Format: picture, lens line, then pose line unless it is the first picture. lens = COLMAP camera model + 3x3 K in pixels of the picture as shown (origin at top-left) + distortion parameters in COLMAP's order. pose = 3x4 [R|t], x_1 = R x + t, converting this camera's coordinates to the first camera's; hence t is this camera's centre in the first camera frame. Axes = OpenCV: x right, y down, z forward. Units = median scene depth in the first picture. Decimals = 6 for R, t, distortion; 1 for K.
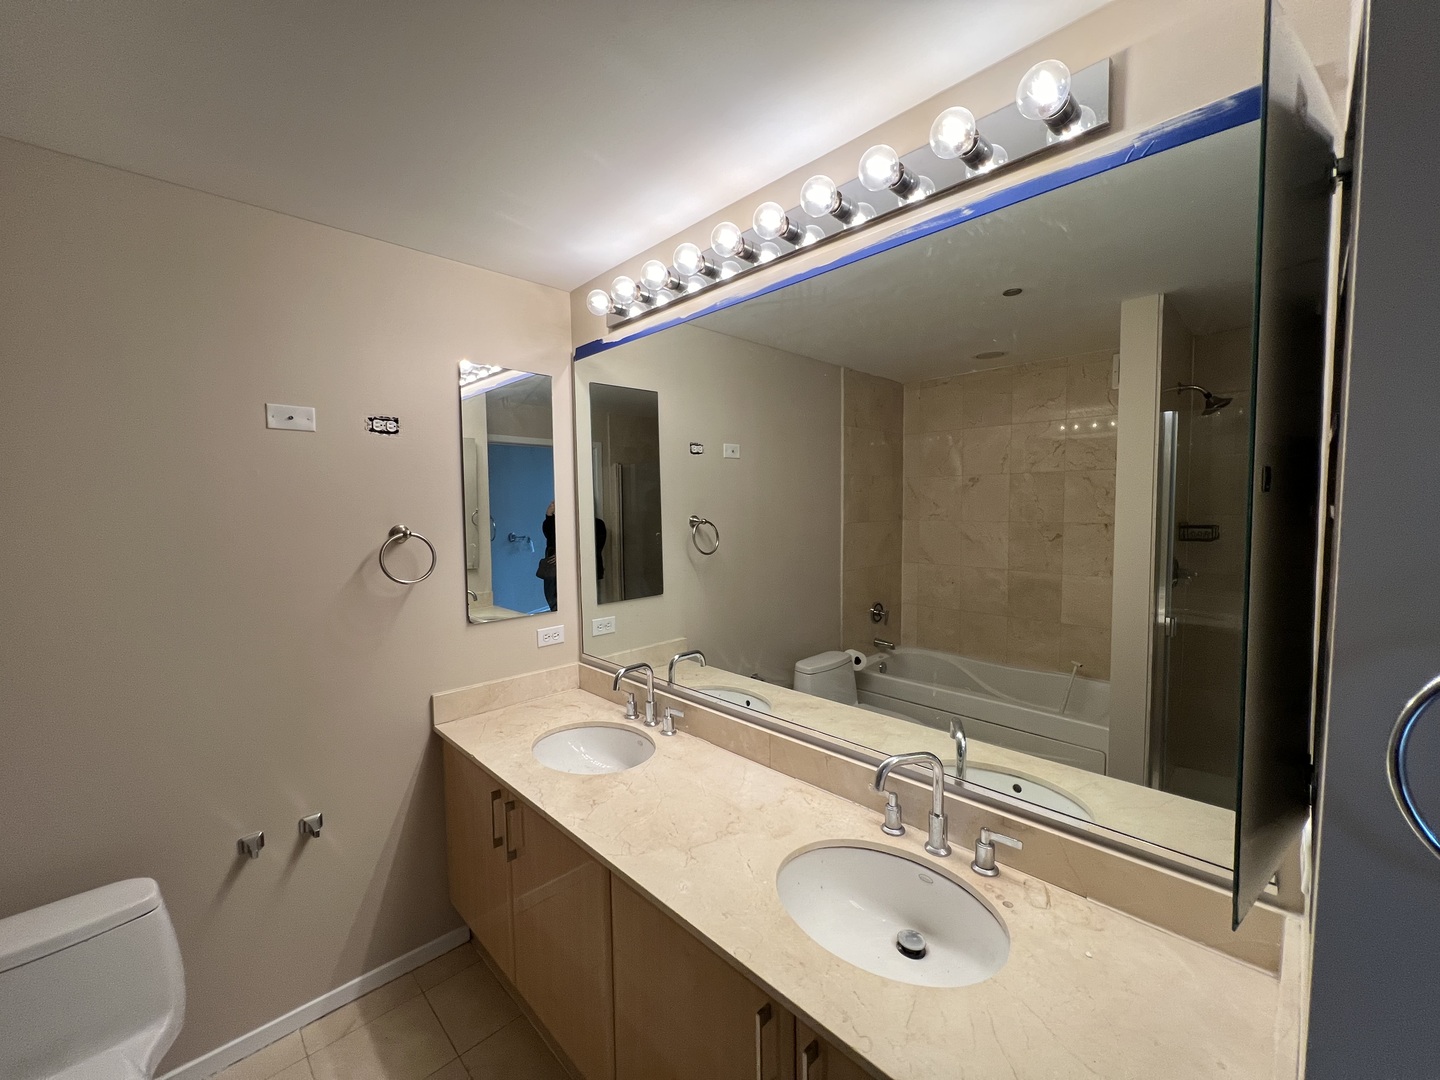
lens RADIAL K [[576.9, 0, 718.9], [0, 576.9, 538.3], [0, 0, 1]] dist [-0.001342, -0.000336]
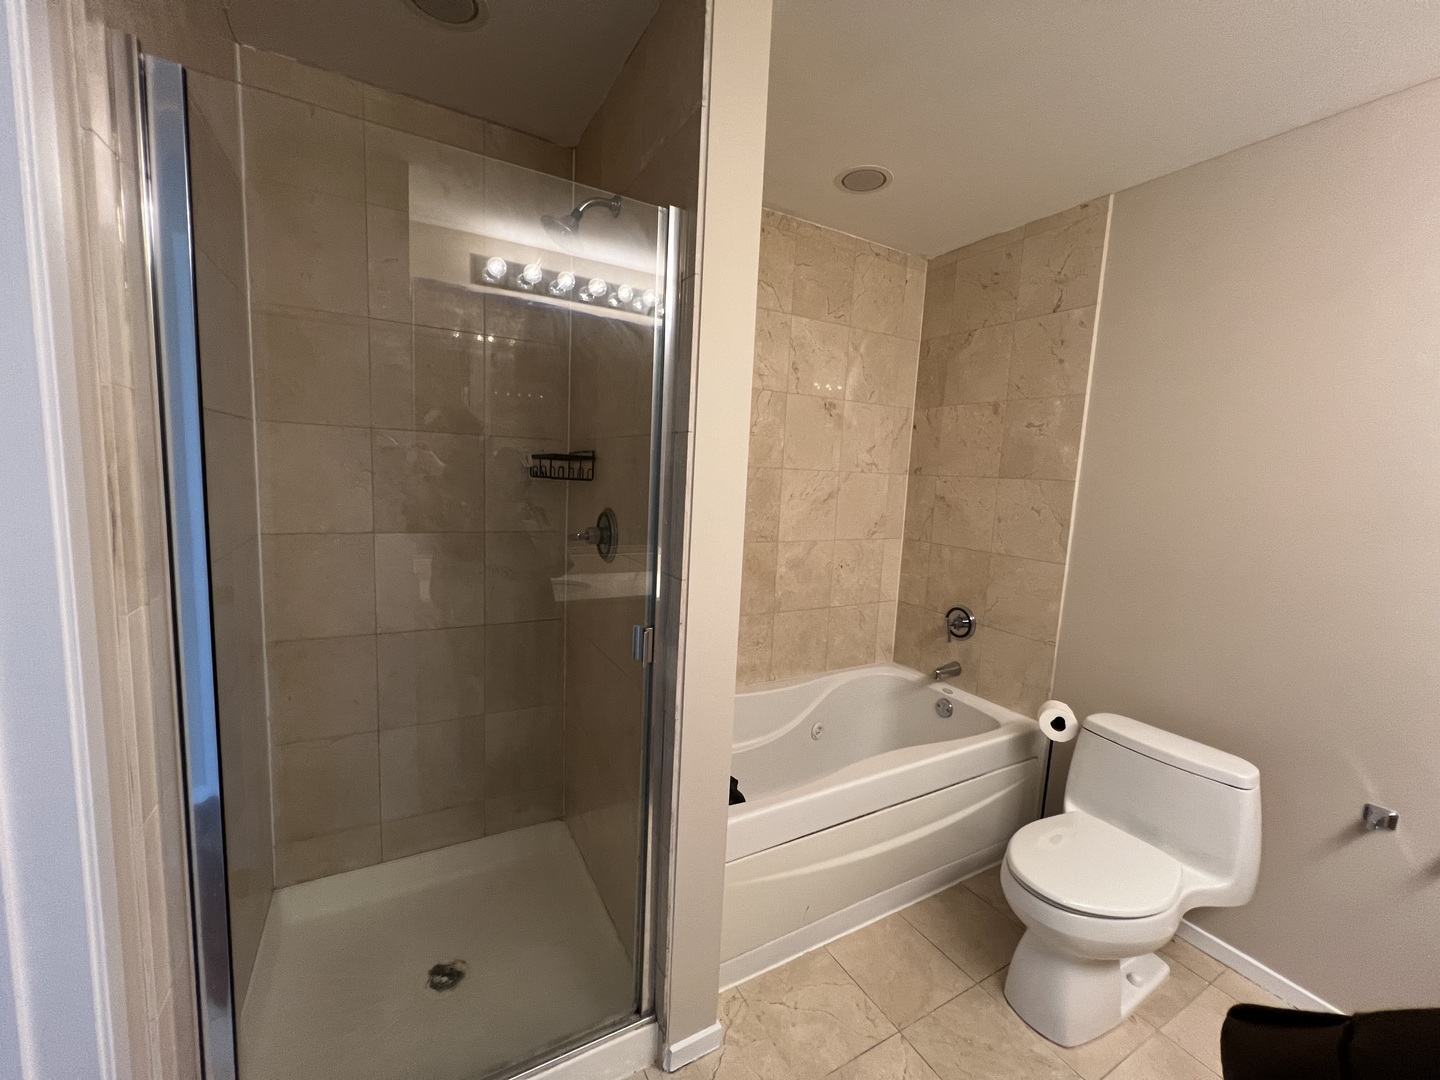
lens RADIAL K [[576.9, 0, 721.4], [0, 576.9, 536.4], [0, 0, 1]] dist [-0.001342, -0.000336]
pose [[-0.264114, 0.109962, -0.958202, 0.209812], [-0.102730, 0.984621, 0.141310, 0.070713], [0.959005, 0.135758, -0.248756, 0.160539]]
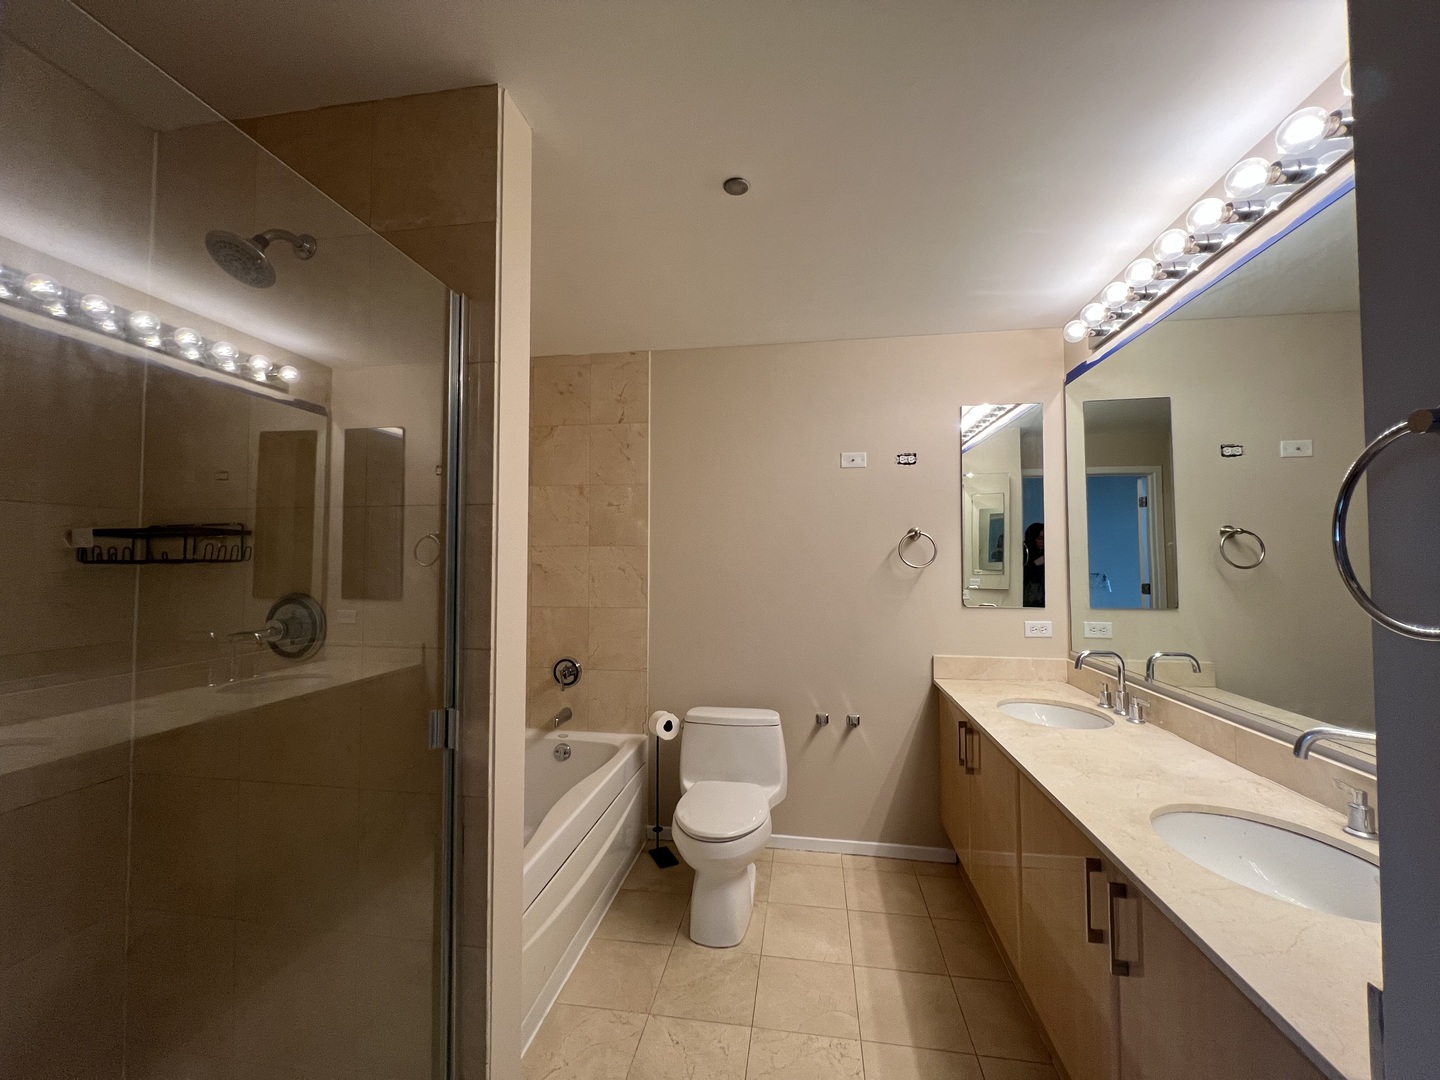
lens RADIAL K [[576.9, 0, 716.0], [0, 576.9, 535.5], [0, 0, 1]] dist [-0.001342, -0.000336]
pose [[0.594092, -0.018491, -0.804185, 0.280245], [-0.058481, 0.996097, -0.066106, 0.112887], [0.802269, 0.086303, 0.590692, -0.213544]]
